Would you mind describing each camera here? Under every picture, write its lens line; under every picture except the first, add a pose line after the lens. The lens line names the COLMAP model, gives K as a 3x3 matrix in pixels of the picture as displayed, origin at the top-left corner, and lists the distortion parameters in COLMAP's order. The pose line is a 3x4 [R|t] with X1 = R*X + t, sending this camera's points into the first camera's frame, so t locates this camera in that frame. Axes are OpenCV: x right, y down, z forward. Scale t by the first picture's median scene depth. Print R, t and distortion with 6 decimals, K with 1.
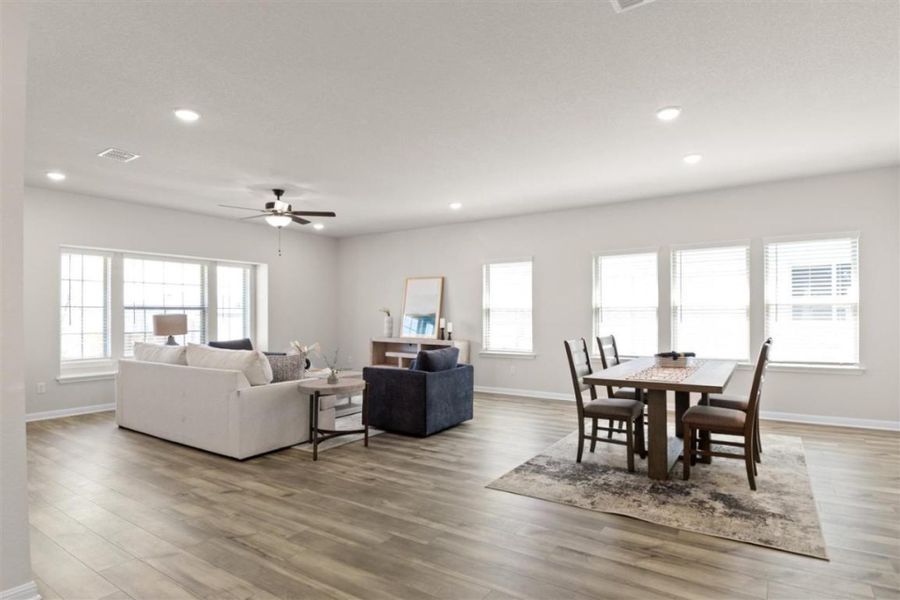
lens RADIAL K [[478.4, 0, 478.4], [0, 478.4, 315.4], [0, 0, 1]] dist [0.037978, -0.041791]
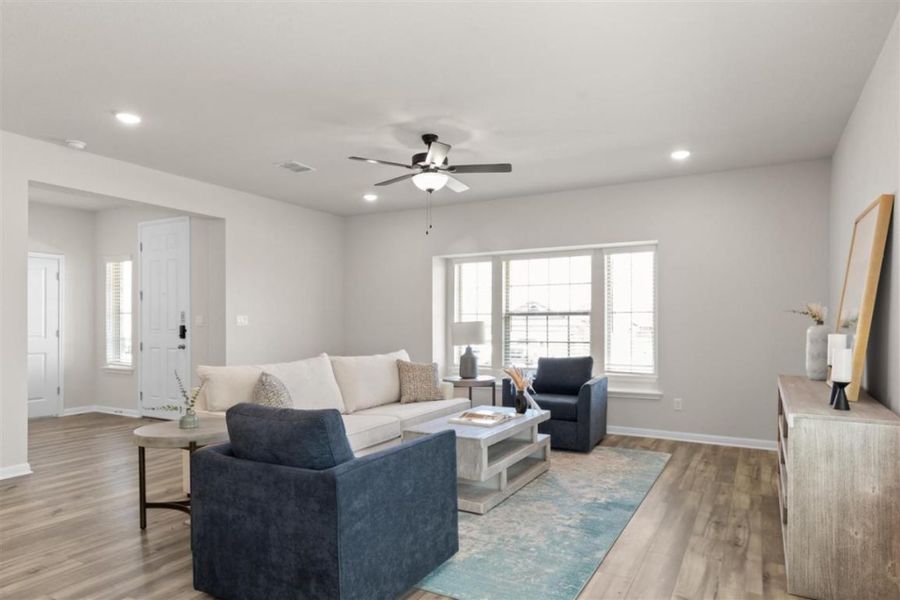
lens RADIAL K [[538.5, 0, 479.5], [0, 538.5, 323.4], [0, 0, 1]] dist [-0.001656, -0.000575]
pose [[0.071394, 0.003922, -0.997440, 0.359287], [-0.002121, 0.999991, 0.003780, -0.002351], [0.997446, 0.001846, 0.071402, 1.082449]]
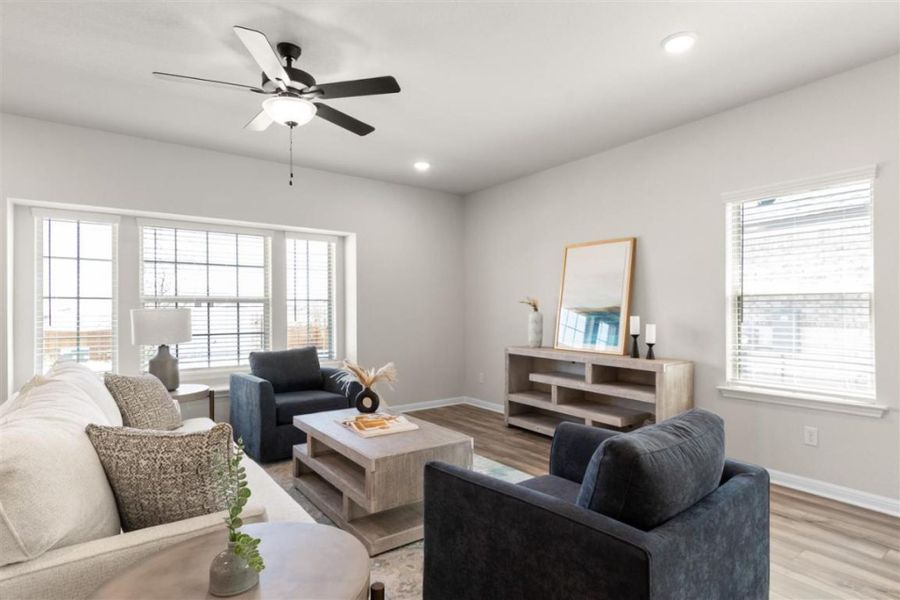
lens RADIAL K [[478.0, 0, 475.2], [0, 478.0, 310.8], [0, 0, 1]] dist [-0.000245, -0.000074]
pose [[0.938134, -0.001077, -0.346271, -0.083974], [0.001242, 0.999999, 0.000254, 0.000644], [0.346271, -0.000669, 0.938134, 0.661918]]
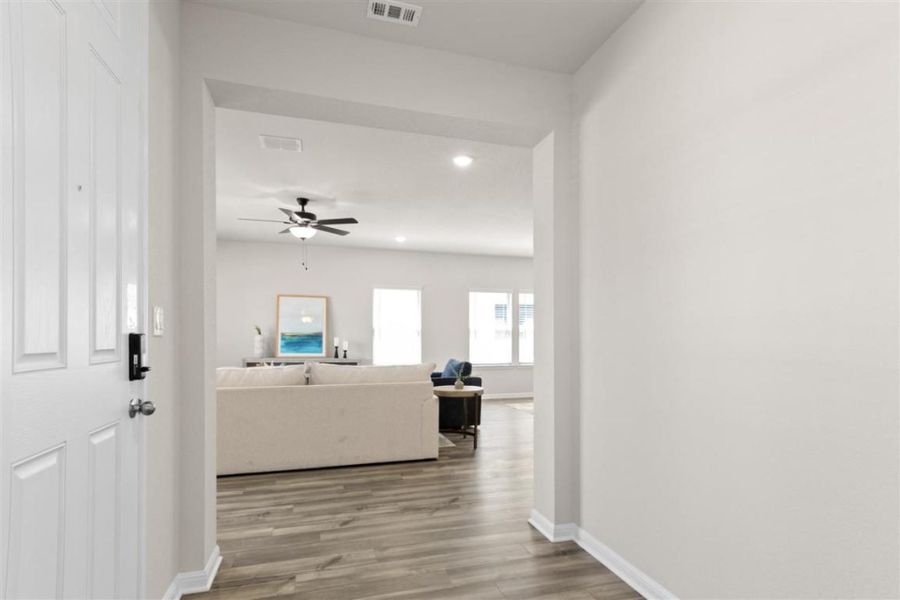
lens RADIAL K [[477.7, 0, 471.3], [0, 477.7, 327.3], [0, 0, 1]] dist [-0.002712, -0.001626]
pose [[0.649414, 0.017516, 0.760233, -0.967610], [-0.001638, 0.999765, -0.021636, 0.009921], [-0.760433, 0.012805, 0.649290, 0.154756]]
